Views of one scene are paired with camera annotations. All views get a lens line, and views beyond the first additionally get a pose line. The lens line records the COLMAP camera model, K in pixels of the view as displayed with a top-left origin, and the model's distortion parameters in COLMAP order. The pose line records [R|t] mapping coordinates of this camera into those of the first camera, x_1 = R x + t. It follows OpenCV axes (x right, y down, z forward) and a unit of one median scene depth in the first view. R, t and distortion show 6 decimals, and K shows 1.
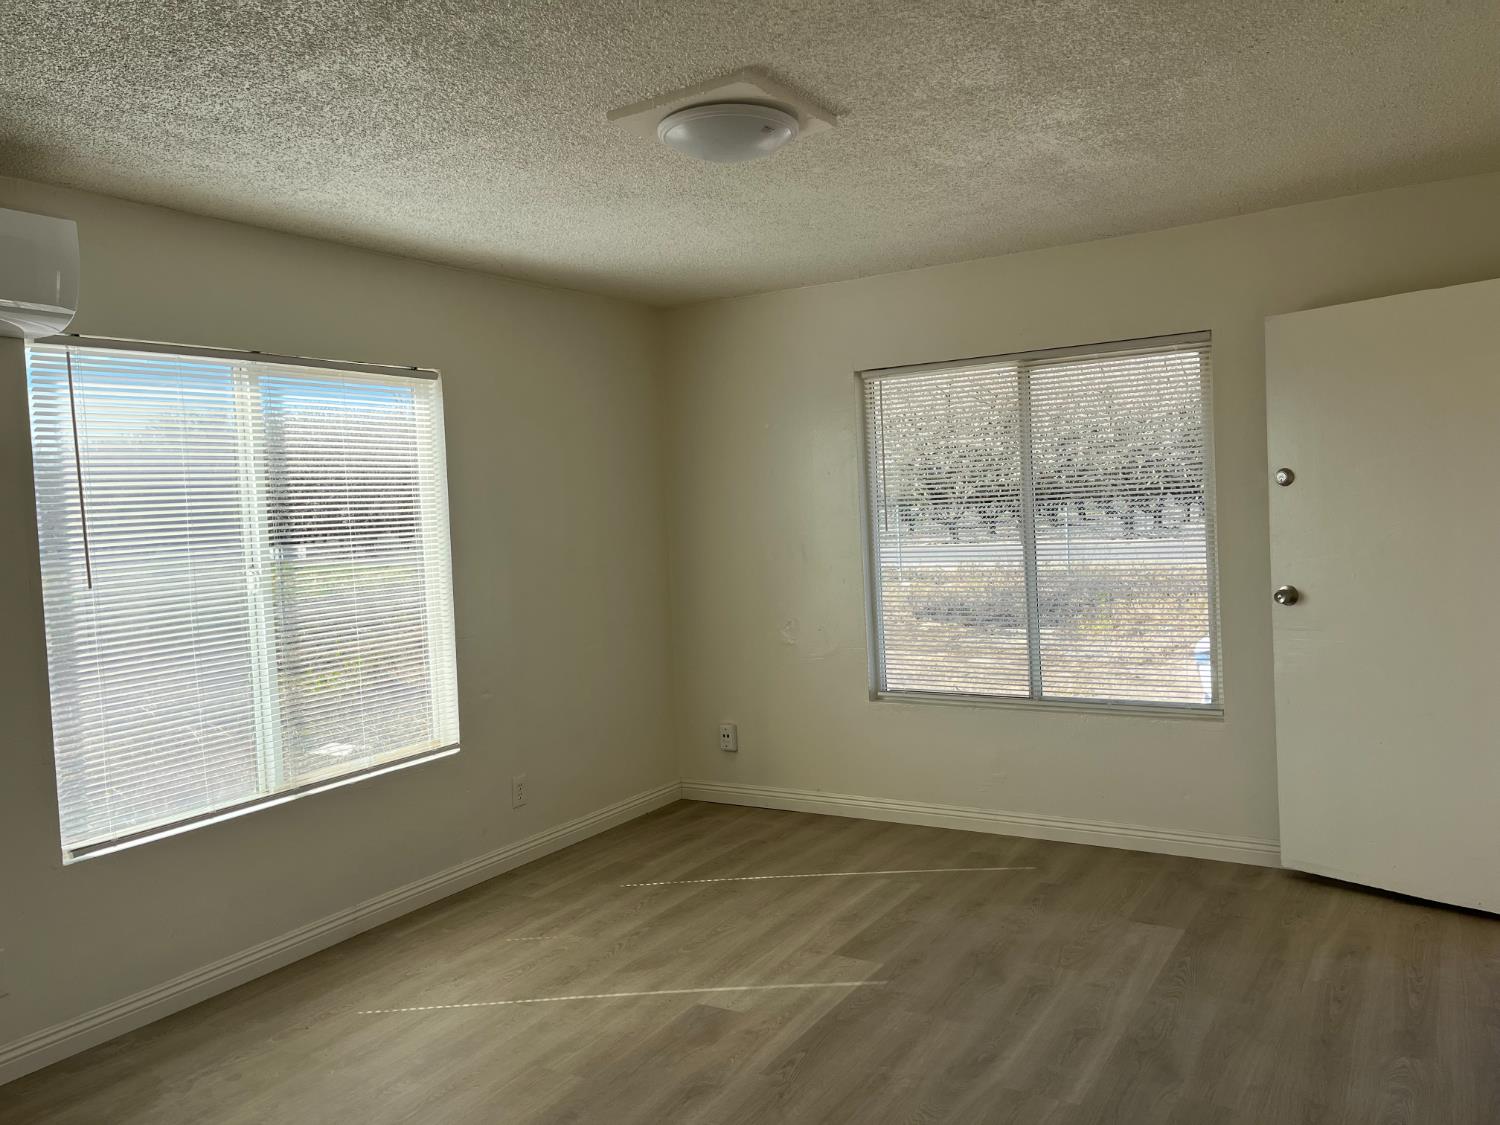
lens RADIAL K [[1144.8, 0, 750.7], [0, 1144.8, 557.7], [0, 0, 1]] dist [0.056652, -0.084096]
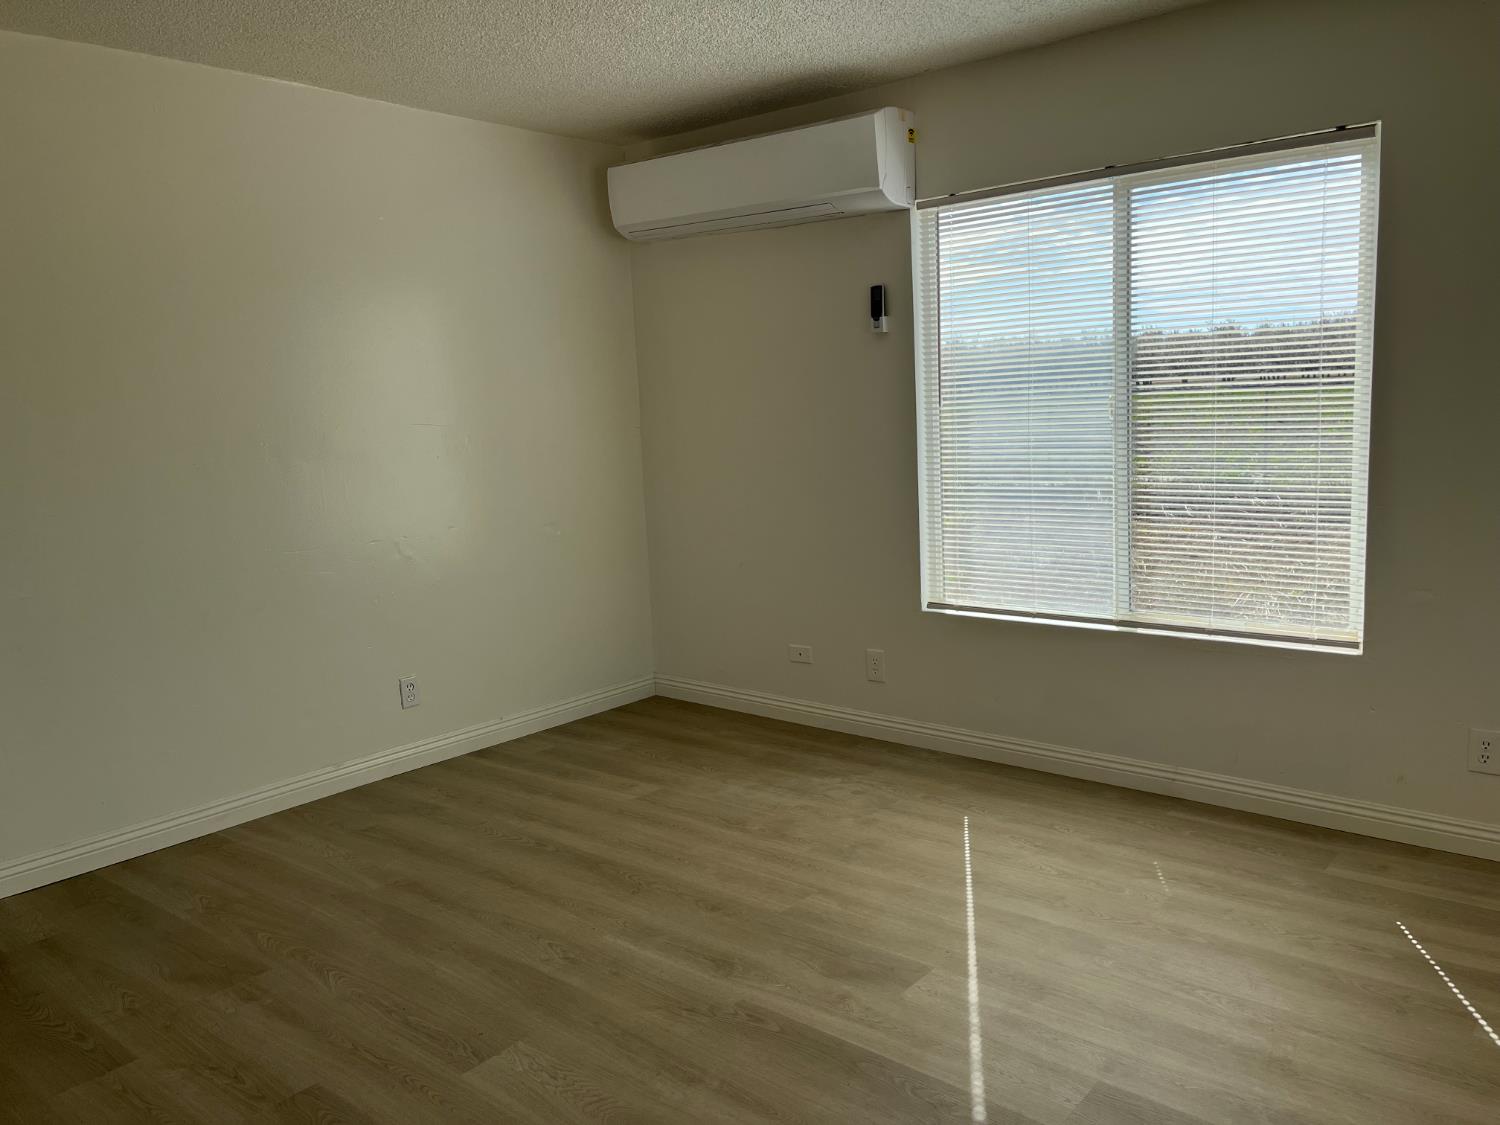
lens RADIAL K [[1144.8, 0, 761.3], [0, 1144.8, 563.4], [0, 0, 1]] dist [0.056652, -0.084096]
pose [[-0.154369, 0.202470, -0.967045, 0.699321], [0.008715, 0.979018, 0.203585, -0.060604], [0.987975, 0.022999, -0.152895, 0.991468]]
